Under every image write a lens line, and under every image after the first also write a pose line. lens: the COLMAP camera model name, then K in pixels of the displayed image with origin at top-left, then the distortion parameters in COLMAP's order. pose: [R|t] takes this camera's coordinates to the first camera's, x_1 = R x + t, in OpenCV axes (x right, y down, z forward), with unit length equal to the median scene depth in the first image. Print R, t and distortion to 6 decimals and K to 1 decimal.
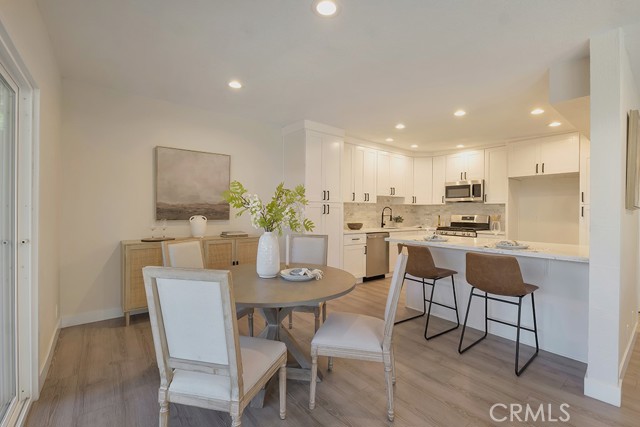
lens RADIAL K [[281.8, 0, 320.0], [0, 281.8, 213.5], [0, 0, 1]] dist [-0.000512, -0.000057]
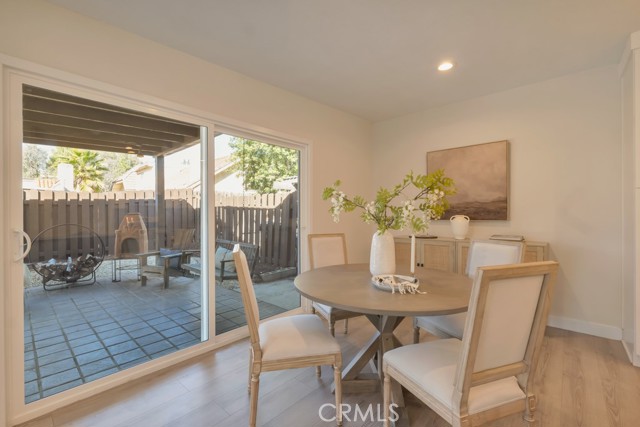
lens RADIAL K [[277.7, 0, 317.5], [0, 277.7, 209.9], [0, 0, 1]] dist [-0.000302, 0.000039]
pose [[0.176626, -0.027332, -0.983899, 0.367310], [-0.000985, 0.999609, -0.027945, 0.015068], [0.984278, 0.005904, 0.176530, 0.342023]]
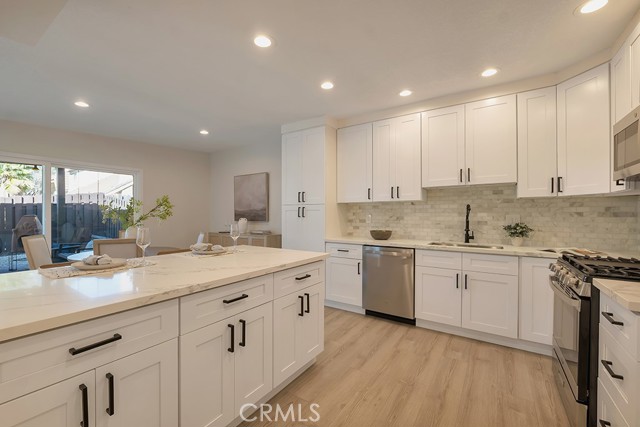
lens RADIAL K [[266.7, 0, 320.0], [0, 266.7, 213.5], [0, 0, 1]] dist [-0.016095, -0.000036]
pose [[0.324951, -0.011056, -0.945666, 0.954520], [-0.001168, 0.999926, -0.012092, -0.000235], [0.945730, 0.005034, 0.324914, 0.860059]]
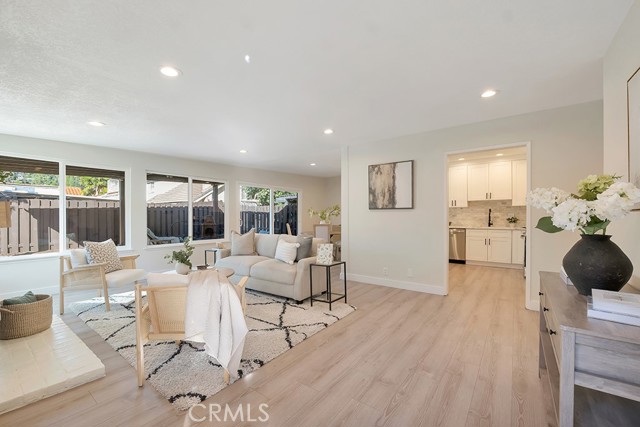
lens RADIAL K [[266.7, 0, 320.0], [0, 266.7, 213.5], [0, 0, 1]] dist [-0.016095, -0.000036]
pose [[0.266701, -0.021867, -0.963531, 1.701306], [-0.002094, 0.999727, -0.023268, 0.034707], [0.963777, 0.008223, 0.266582, 0.025013]]
